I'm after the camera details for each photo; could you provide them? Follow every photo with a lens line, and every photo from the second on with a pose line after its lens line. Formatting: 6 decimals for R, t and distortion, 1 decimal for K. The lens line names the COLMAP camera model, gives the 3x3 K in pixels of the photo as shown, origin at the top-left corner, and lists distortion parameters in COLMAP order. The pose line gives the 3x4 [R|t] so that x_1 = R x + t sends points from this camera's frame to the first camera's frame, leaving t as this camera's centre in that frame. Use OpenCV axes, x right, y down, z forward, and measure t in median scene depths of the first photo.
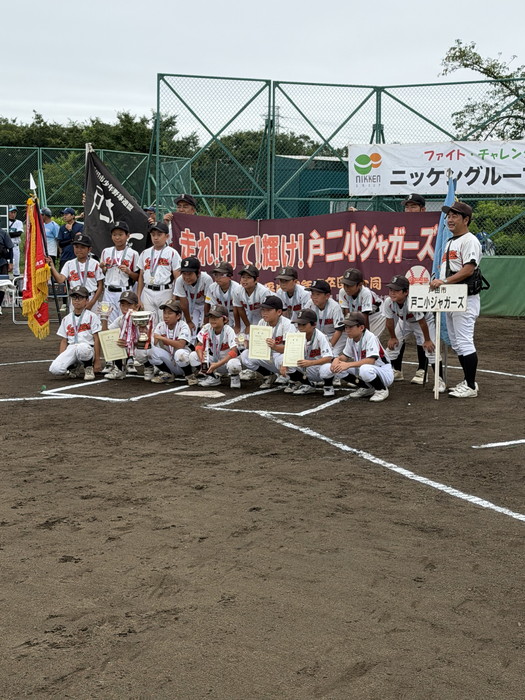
lens RADIAL K [[1355.5, 0, 262.3], [0, 1355.5, 349.6], [0, 0, 1]] dist [0.055716, 0.000000]
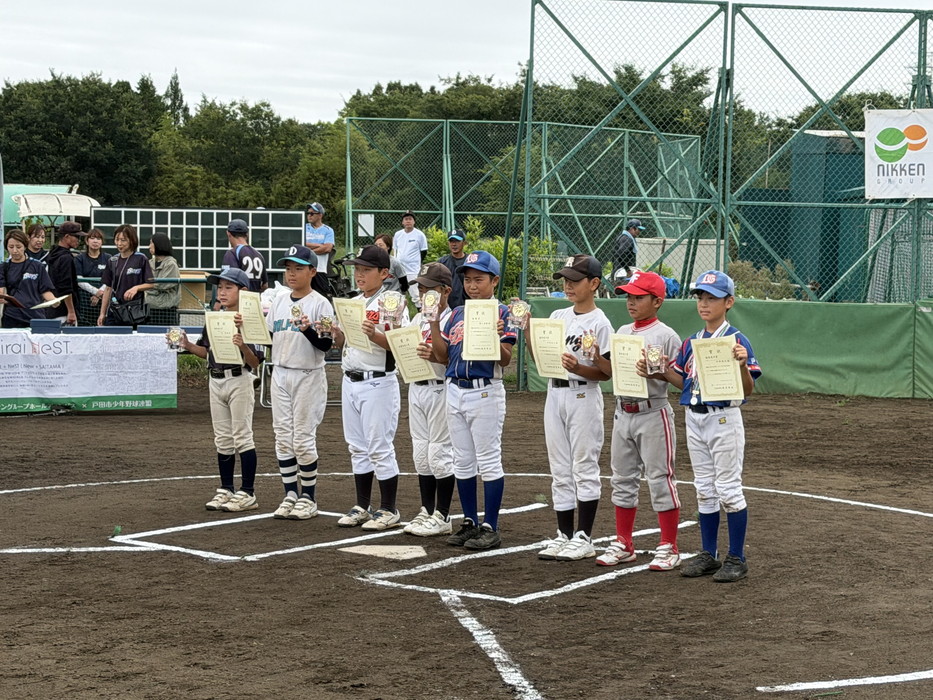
lens RADIAL K [[2149.8, 0, 466.9], [0, 2149.8, 348.9], [0, 0, 1]] dist [0.043325, 0.000000]
pose [[0.977939, 0.019592, -0.207971, 0.089415], [-0.028378, 0.998823, -0.039345, -0.008779], [0.206955, 0.044378, 0.977343, 0.072794]]
